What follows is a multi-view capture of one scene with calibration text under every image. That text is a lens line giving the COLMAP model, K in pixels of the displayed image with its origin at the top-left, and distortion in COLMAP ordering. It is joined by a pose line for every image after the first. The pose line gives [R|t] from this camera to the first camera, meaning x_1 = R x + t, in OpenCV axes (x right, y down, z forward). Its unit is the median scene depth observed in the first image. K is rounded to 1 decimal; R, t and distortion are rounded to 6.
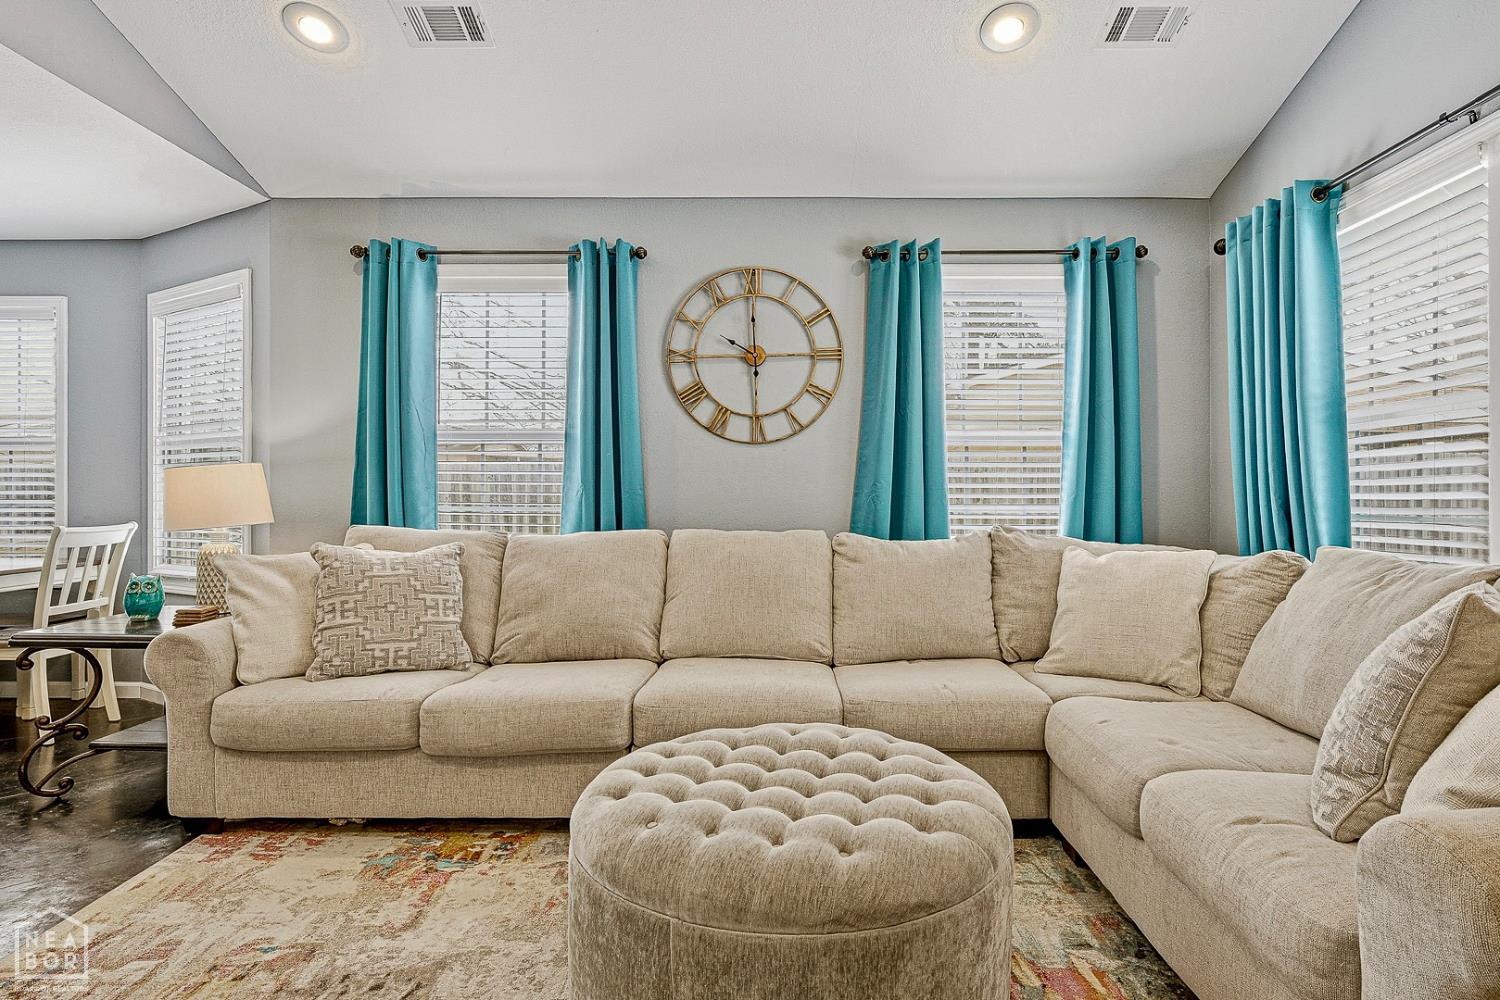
lens RADIAL K [[798.0, 0, 755.5], [0, 798.0, 491.3], [0, 0, 1]] dist [0.000498, 0.001230]
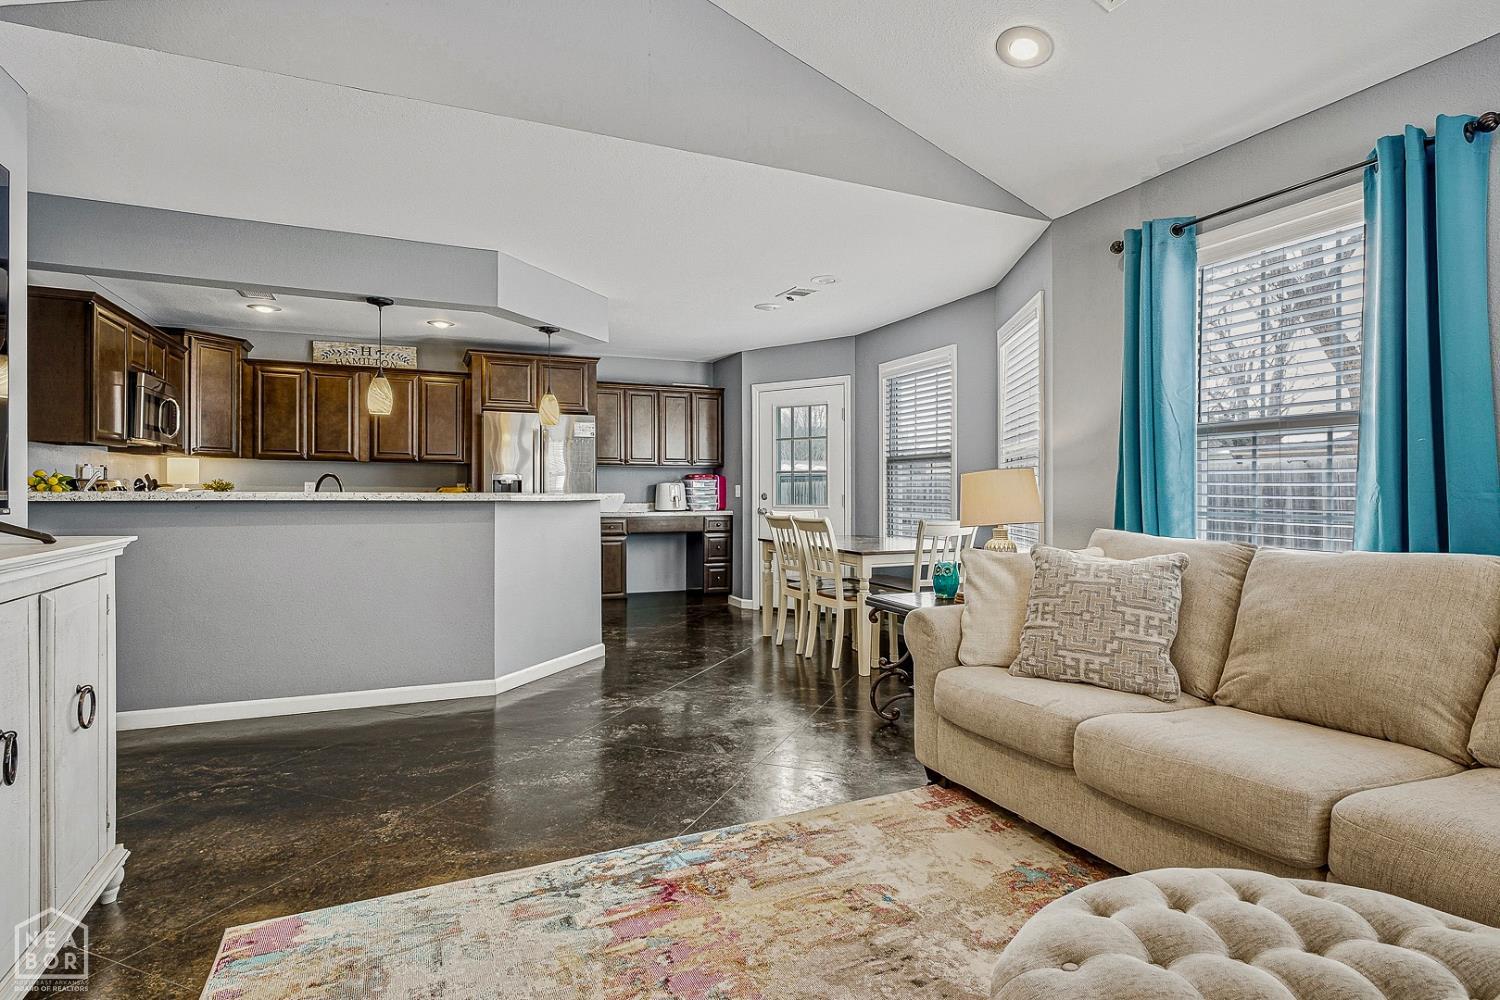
lens RADIAL K [[766.3, 0, 754.4], [0, 766.3, 498.2], [0, 0, 1]] dist [-0.007279, 0.000650]
pose [[0.424225, 0.005400, -0.905541, 0.197066], [0.000275, 0.999981, 0.006093, -0.000494], [0.905557, -0.002834, 0.424216, 0.252894]]
